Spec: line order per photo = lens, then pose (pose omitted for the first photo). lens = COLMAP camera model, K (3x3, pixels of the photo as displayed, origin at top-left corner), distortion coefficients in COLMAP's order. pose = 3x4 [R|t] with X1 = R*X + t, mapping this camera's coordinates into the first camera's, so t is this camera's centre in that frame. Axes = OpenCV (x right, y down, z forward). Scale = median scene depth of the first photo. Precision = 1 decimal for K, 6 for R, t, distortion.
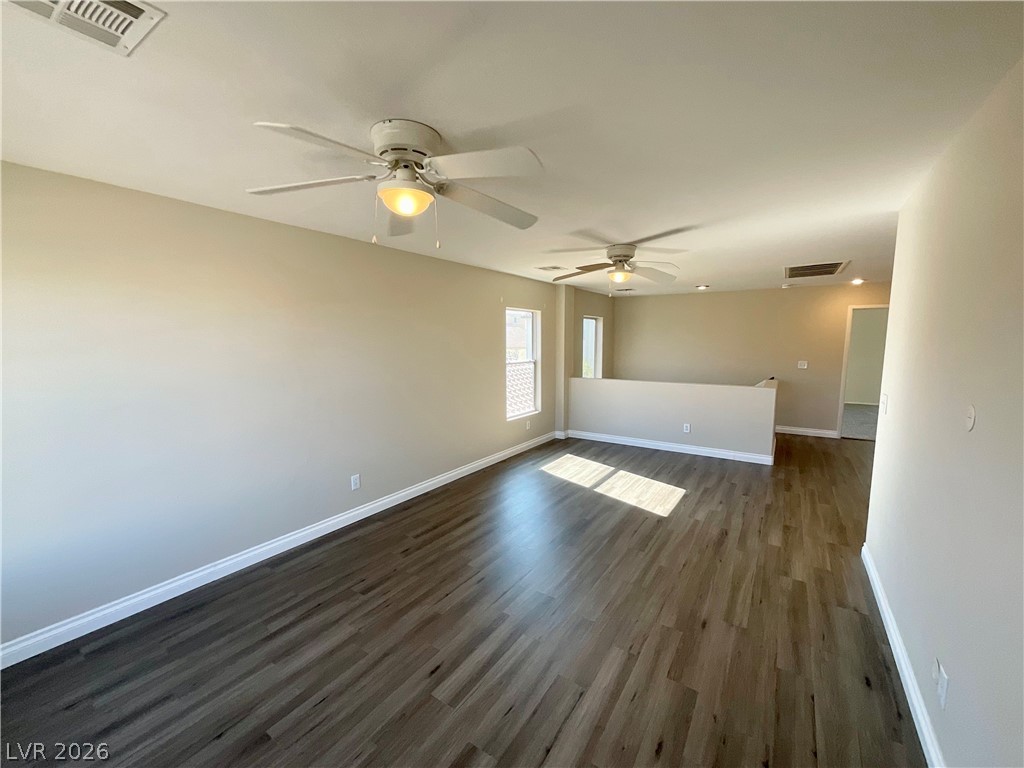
lens RADIAL K [[416.5, 0, 512.0], [0, 416.5, 384.0], [0, 0, 1]] dist [-0.000336, -0.000042]
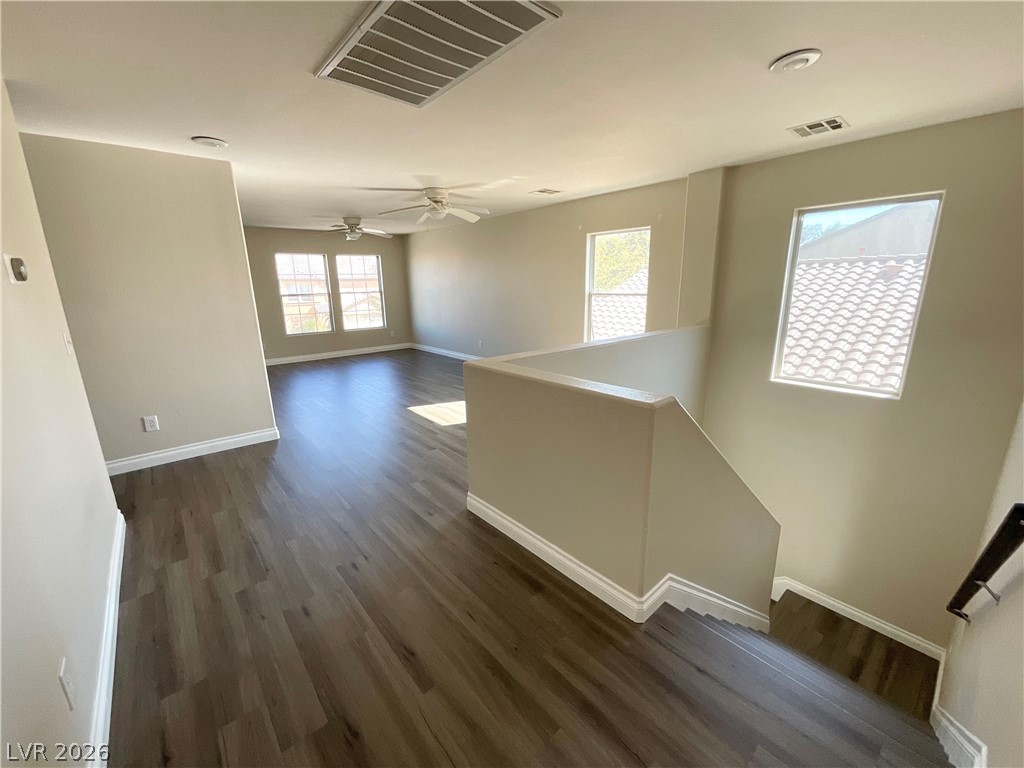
lens RADIAL K [[416.5, 0, 512.0], [0, 416.5, 384.0], [0, 0, 1]] dist [-0.000336, -0.000042]
pose [[-0.279133, 0.229978, -0.932306, 1.205701], [-0.086702, 0.960895, 0.262989, -0.103194], [0.956330, 0.154242, -0.248278, 1.326009]]
